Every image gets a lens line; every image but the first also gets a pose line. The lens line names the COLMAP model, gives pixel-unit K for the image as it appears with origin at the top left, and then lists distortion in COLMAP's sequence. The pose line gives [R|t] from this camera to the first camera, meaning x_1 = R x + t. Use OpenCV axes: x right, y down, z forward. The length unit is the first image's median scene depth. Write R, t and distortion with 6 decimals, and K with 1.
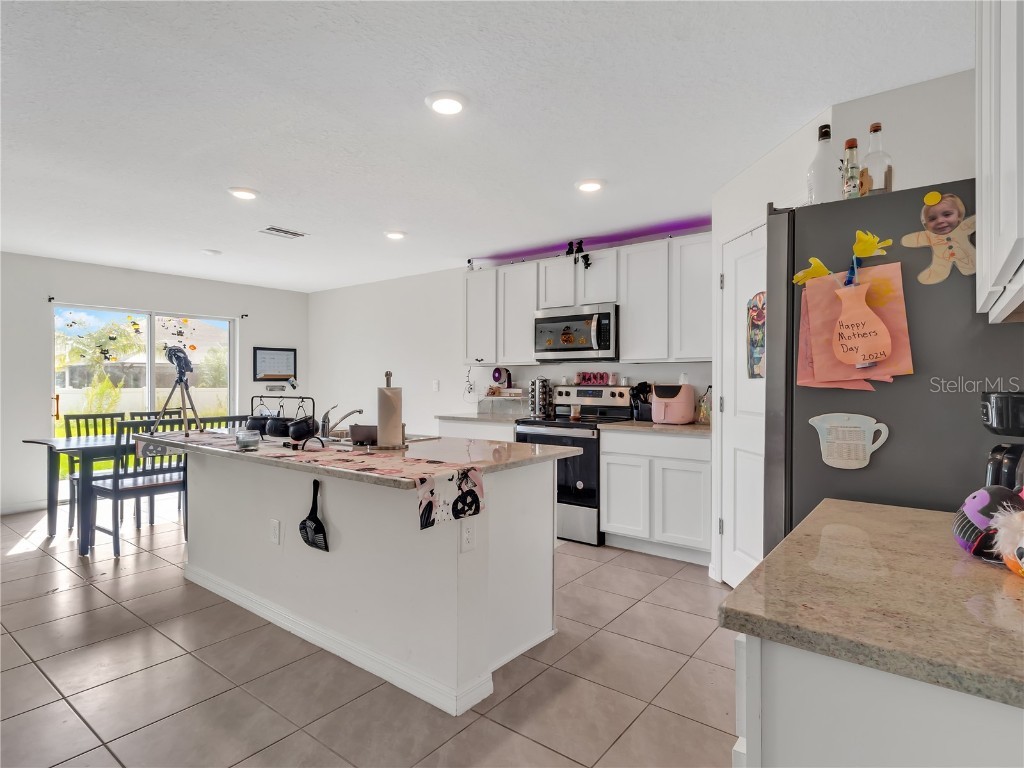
lens RADIAL K [[553.8, 0, 512.0], [0, 553.8, 384.0], [0, 0, 1]] dist [0.000048, -0.000021]
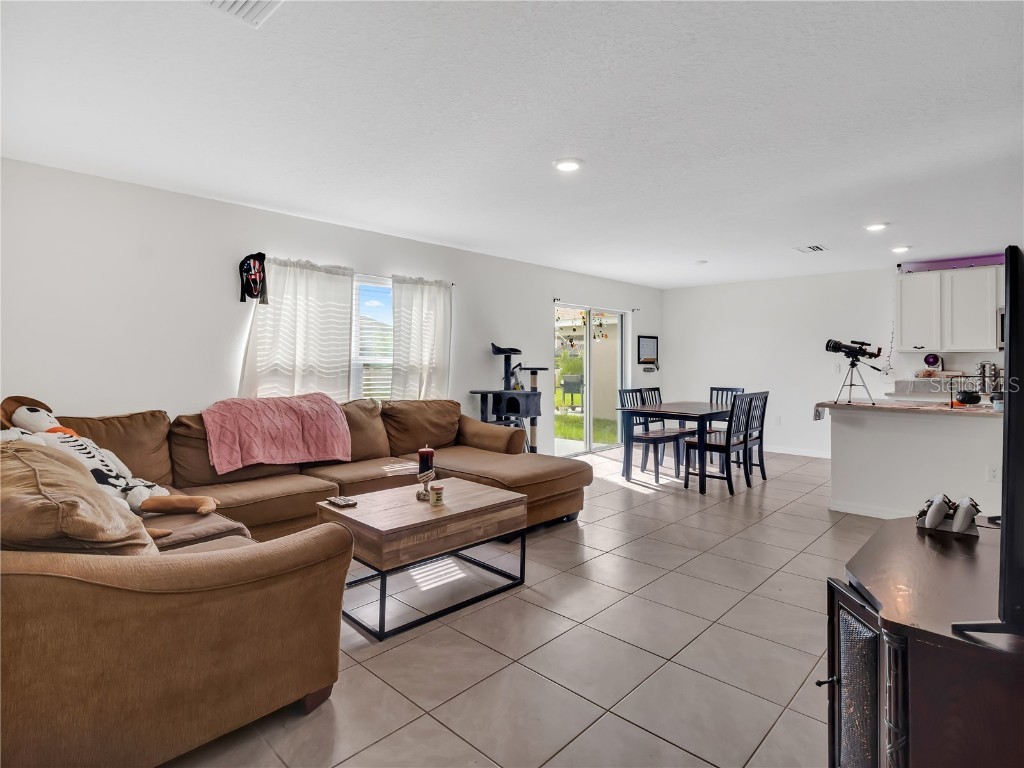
lens RADIAL K [[544.1, 0, 509.6], [0, 544.1, 359.8], [0, 0, 1]] dist [-0.001766, -0.000195]
pose [[0.994415, 0.002740, -0.105508, -0.888618], [-0.003859, 0.999938, -0.010406, -0.000868], [0.105473, 0.010755, 0.994364, -0.295487]]
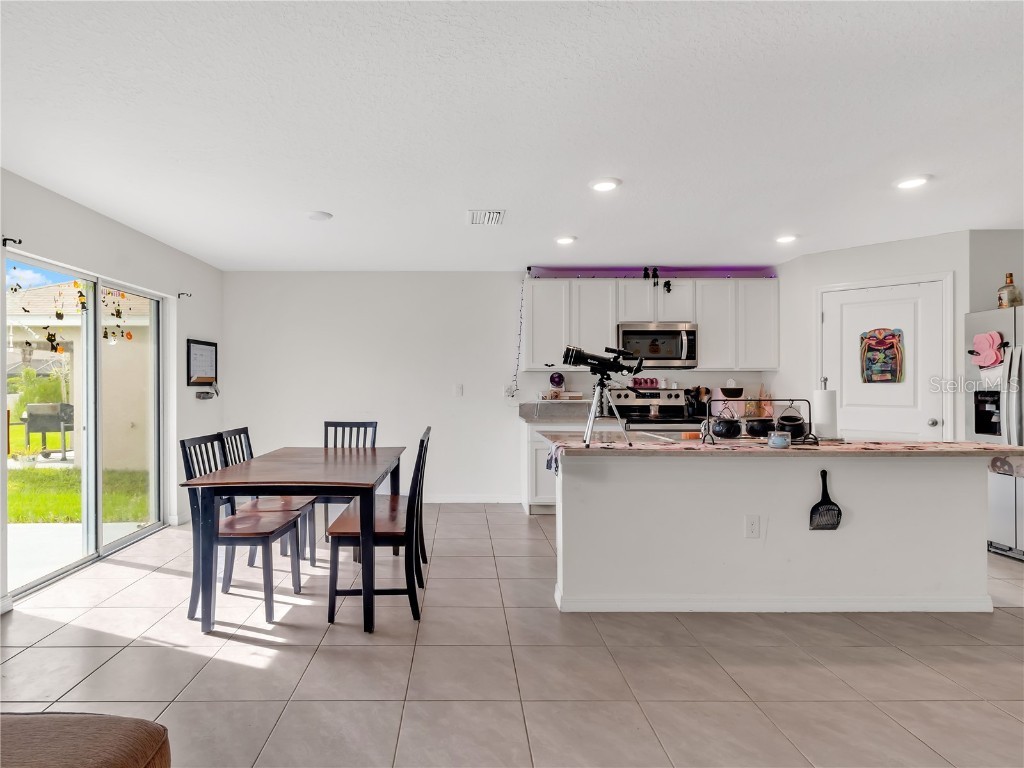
lens RADIAL K [[553.2, 0, 463.4], [0, 553.2, 388.9], [0, 0, 1]] dist [0.006595, -0.001249]
pose [[0.788617, -0.005685, 0.614859, -0.900202], [0.004535, 0.999984, 0.003430, -0.002826], [-0.614868, 0.000084, 0.788630, 0.295928]]
